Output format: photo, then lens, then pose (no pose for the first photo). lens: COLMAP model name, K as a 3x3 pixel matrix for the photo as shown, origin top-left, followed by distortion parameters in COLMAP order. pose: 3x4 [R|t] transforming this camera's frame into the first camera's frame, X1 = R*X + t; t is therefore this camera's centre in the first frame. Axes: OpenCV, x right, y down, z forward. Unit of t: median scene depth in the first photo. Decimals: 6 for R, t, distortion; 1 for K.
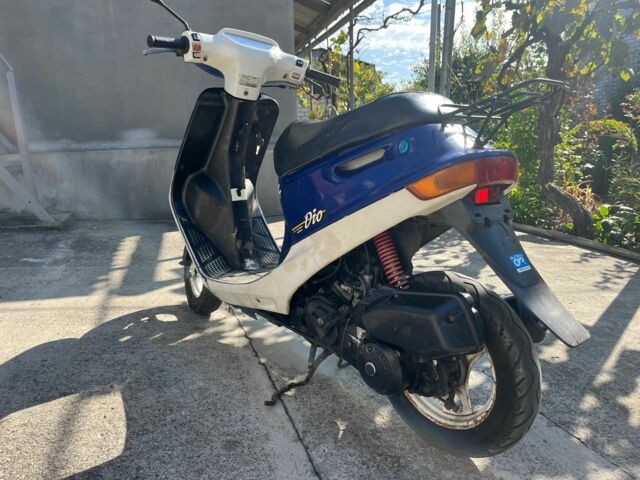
lens RADIAL K [[485.6, 0, 322.2], [0, 485.6, 245.8], [0, 0, 1]] dist [0.061494, -0.088203]
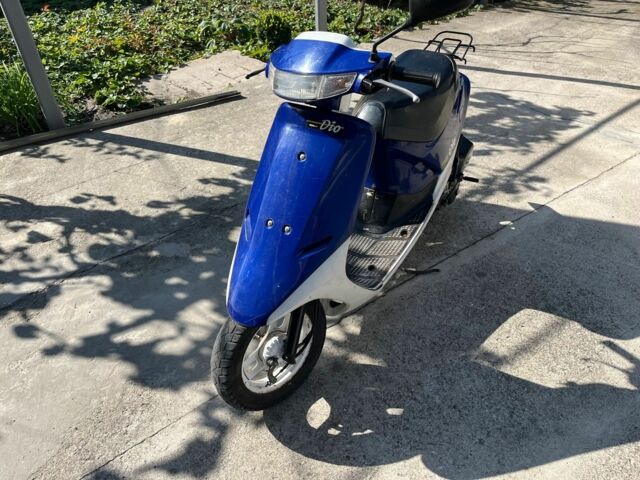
lens RADIAL K [[485.6, 0, 316.0], [0, 485.6, 244.1], [0, 0, 1]] dist [0.061494, -0.088203]
pose [[-0.291452, -0.583752, 0.757819, -1.096054], [0.229934, 0.726234, 0.647853, -0.818471], [-0.928540, 0.363067, -0.077438, 1.397037]]
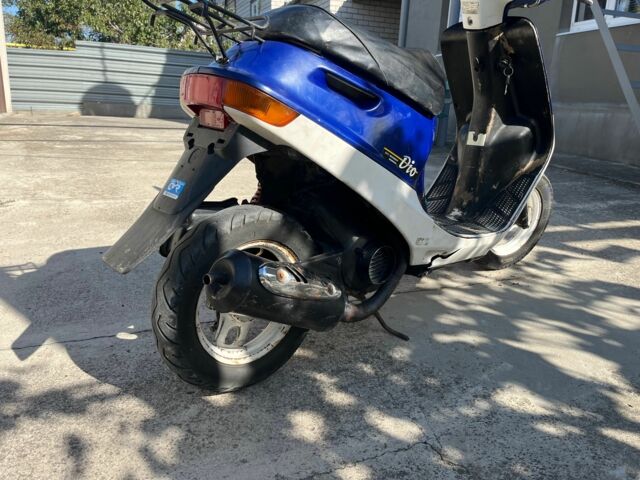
lens RADIAL K [[485.6, 0, 323.7], [0, 485.6, 245.8], [0, 0, 1]] dist [0.061494, -0.088203]
pose [[0.042009, 0.300101, -0.952982, 0.955152], [-0.240076, 0.928911, 0.281938, -0.138773], [0.969845, 0.216944, 0.111069, 0.847594]]
